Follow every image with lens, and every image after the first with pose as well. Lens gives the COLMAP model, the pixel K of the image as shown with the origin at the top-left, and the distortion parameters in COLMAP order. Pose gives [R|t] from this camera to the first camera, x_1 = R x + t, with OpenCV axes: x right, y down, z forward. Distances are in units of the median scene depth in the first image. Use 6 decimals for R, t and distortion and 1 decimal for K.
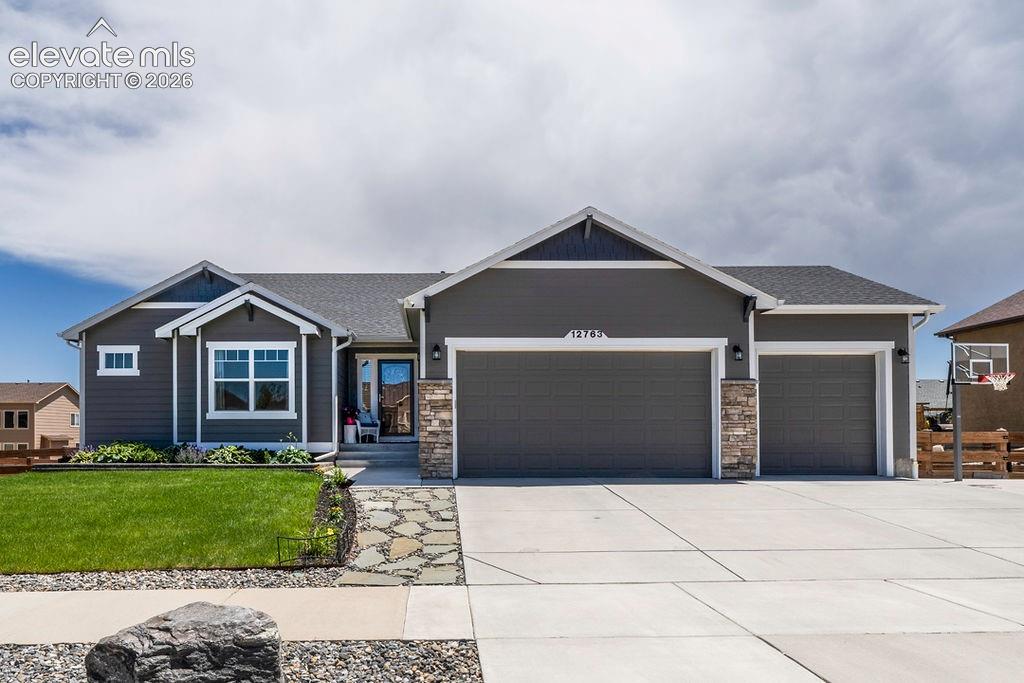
lens RADIAL K [[480.3, 0, 439.1], [0, 480.3, 387.2], [0, 0, 1]] dist [0.000051, -0.000282]
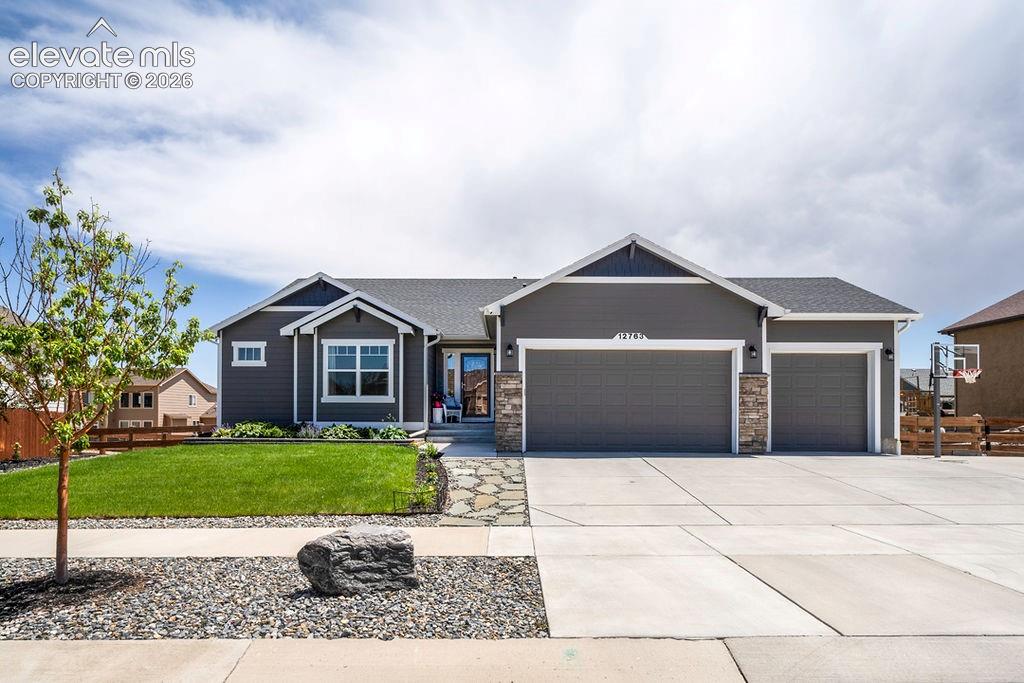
lens RADIAL K [[604.5, 0, 512.0], [0, 604.5, 341.5], [0, 0, 1]] dist [0.000938, 0.000592]
pose [[0.999956, 0.007304, 0.005802, -0.008542], [-0.007226, 0.999884, -0.013439, -0.073113], [-0.005900, 0.013396, 0.999893, -0.555599]]
